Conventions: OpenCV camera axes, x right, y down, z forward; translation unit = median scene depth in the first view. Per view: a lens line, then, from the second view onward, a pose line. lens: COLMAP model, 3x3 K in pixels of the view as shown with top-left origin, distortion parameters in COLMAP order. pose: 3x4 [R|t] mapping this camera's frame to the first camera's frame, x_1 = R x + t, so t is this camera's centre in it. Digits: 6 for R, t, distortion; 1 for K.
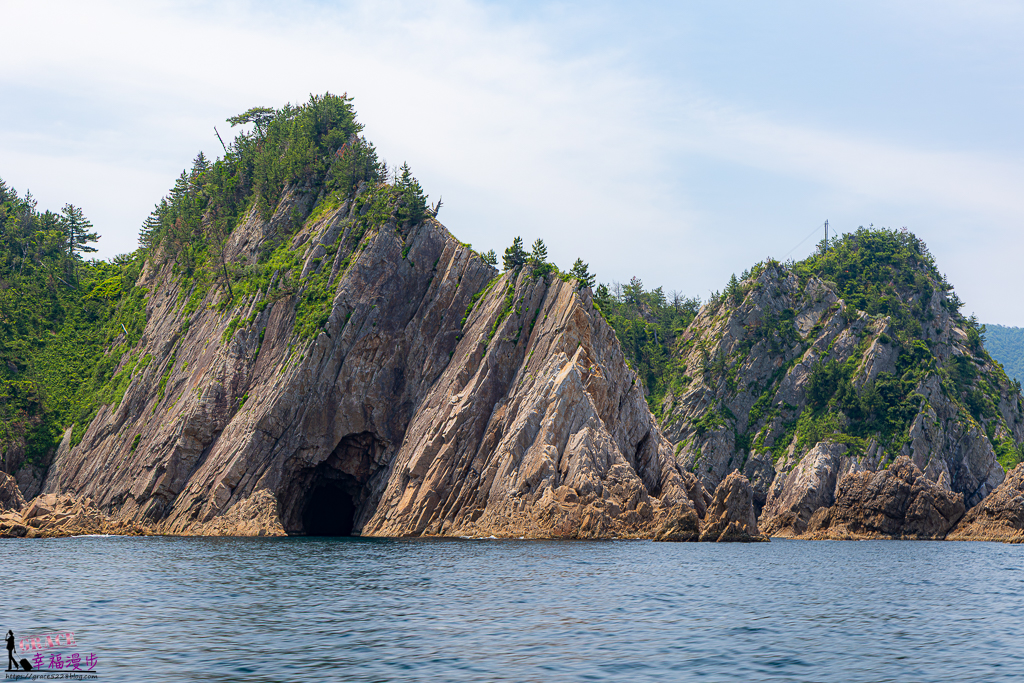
lens RADIAL K [[2065.8, 0, 512.1], [0, 2065.8, 341.2], [0, 0, 1]] dist [0.009782, 0.000000]
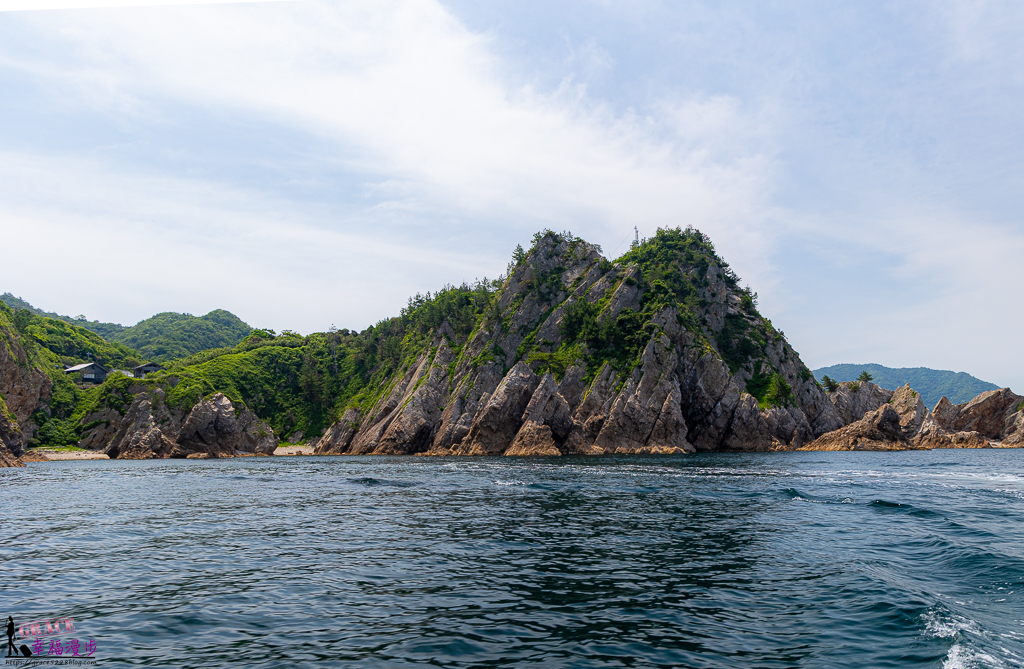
lens RADIAL K [[729.8, 0, 511.4], [0, 729.8, 336.9], [0, 0, 1]] dist [-0.000174, -0.000096]
pose [[0.977358, -0.049481, -0.205726, 0.196584], [0.036278, 0.997062, -0.067463, 0.054729], [0.208460, 0.058472, 0.976281, 0.586670]]
